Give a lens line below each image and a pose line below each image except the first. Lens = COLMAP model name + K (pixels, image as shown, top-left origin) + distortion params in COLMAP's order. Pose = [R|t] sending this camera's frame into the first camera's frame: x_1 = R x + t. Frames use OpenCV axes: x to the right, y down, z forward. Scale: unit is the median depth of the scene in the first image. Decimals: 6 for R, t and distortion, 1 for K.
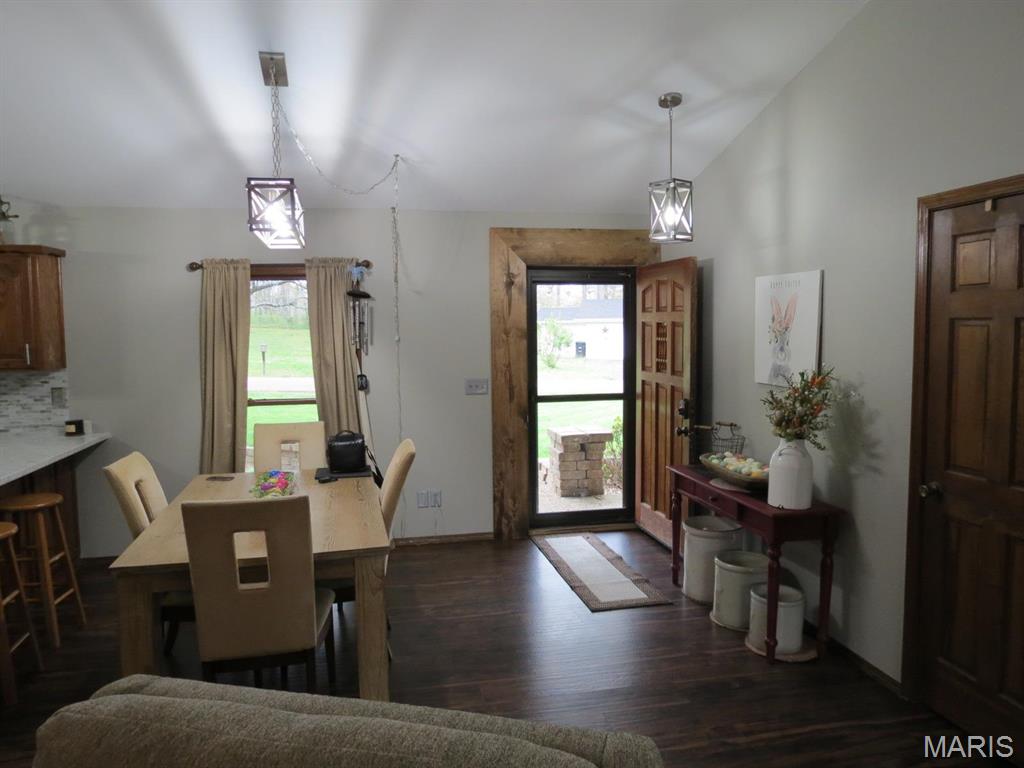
lens RADIAL K [[727.6, 0, 512.1], [0, 727.6, 379.4], [0, 0, 1]] dist [-0.002938, 0.000113]
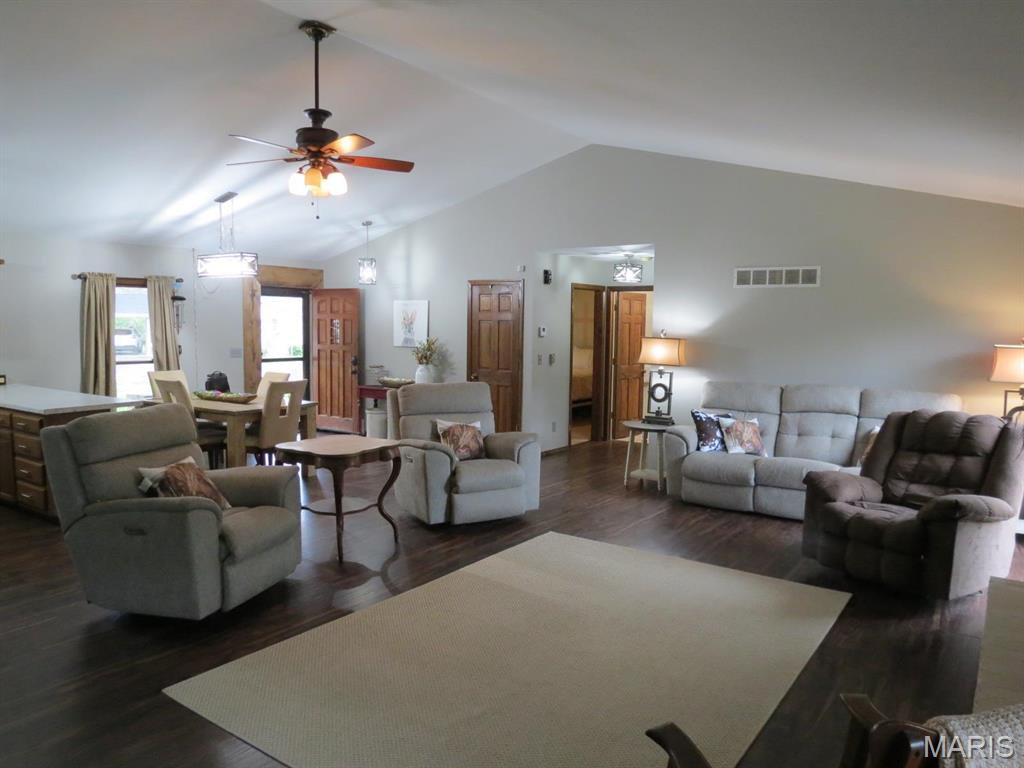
lens RADIAL K [[727.6, 0, 510.9], [0, 727.6, 383.7], [0, 0, 1]] dist [-0.002938, 0.000113]
pose [[0.702743, -0.039250, 0.710361, -0.898669], [0.034363, 0.999184, 0.021214, 0.074950], [-0.710614, 0.009502, 0.703518, -0.760046]]
